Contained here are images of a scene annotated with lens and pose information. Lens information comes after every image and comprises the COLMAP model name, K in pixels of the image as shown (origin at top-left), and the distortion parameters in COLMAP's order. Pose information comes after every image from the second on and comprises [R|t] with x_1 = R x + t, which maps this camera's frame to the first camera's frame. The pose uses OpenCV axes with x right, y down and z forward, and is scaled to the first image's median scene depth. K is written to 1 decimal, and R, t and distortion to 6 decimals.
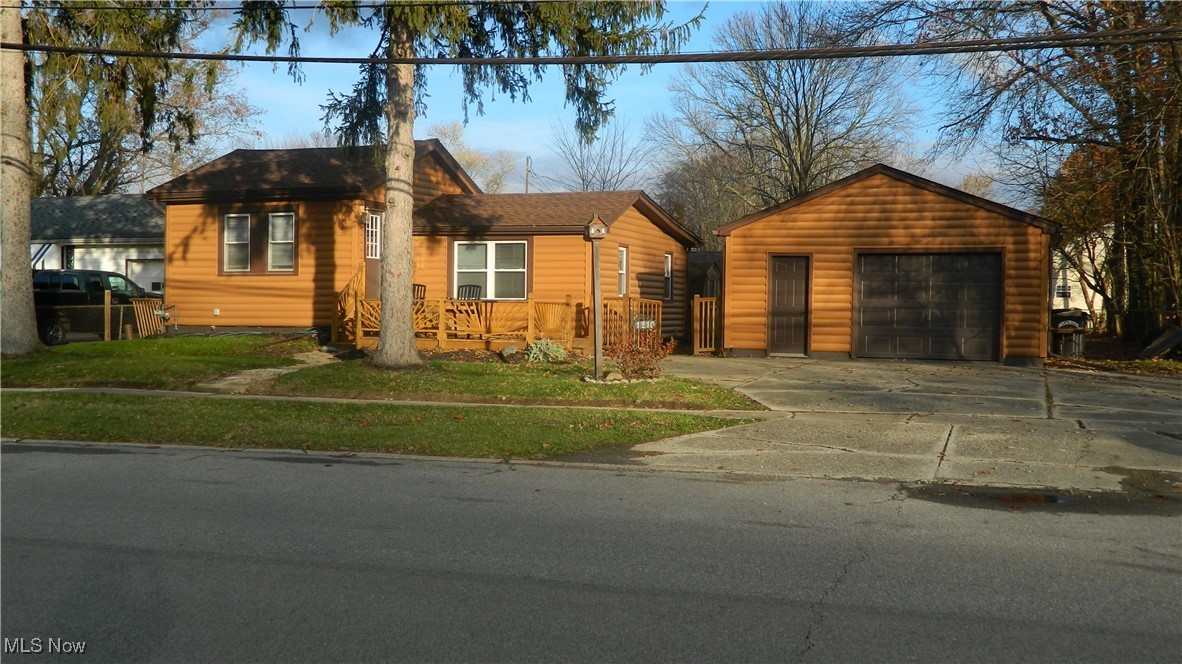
lens RADIAL K [[1218.6, 0, 591.0], [0, 1218.6, 332.0], [0, 0, 1]] dist [-0.002674, 0.008520]
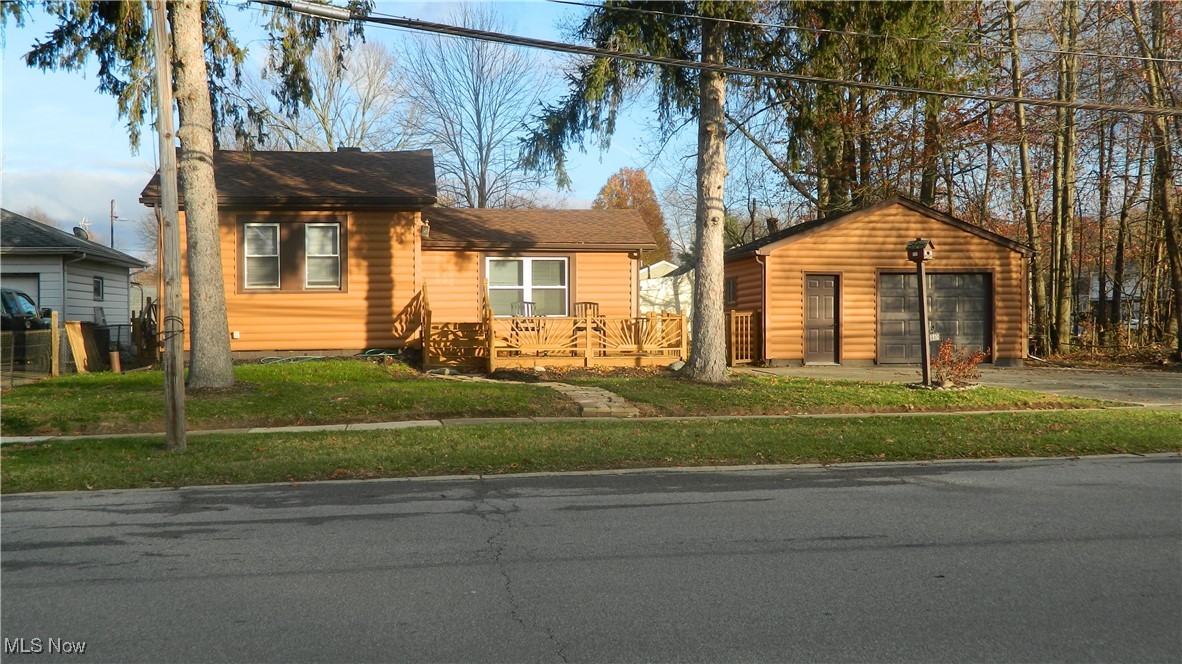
lens RADIAL K [[1218.6, 0, 591.0], [0, 1218.6, 332.0], [0, 0, 1]] dist [-0.002674, 0.008520]
pose [[0.879207, -0.017433, 0.476121, -0.556090], [0.023226, 0.999710, -0.006285, -0.007945], [-0.475874, 0.016584, 0.879357, 0.122561]]
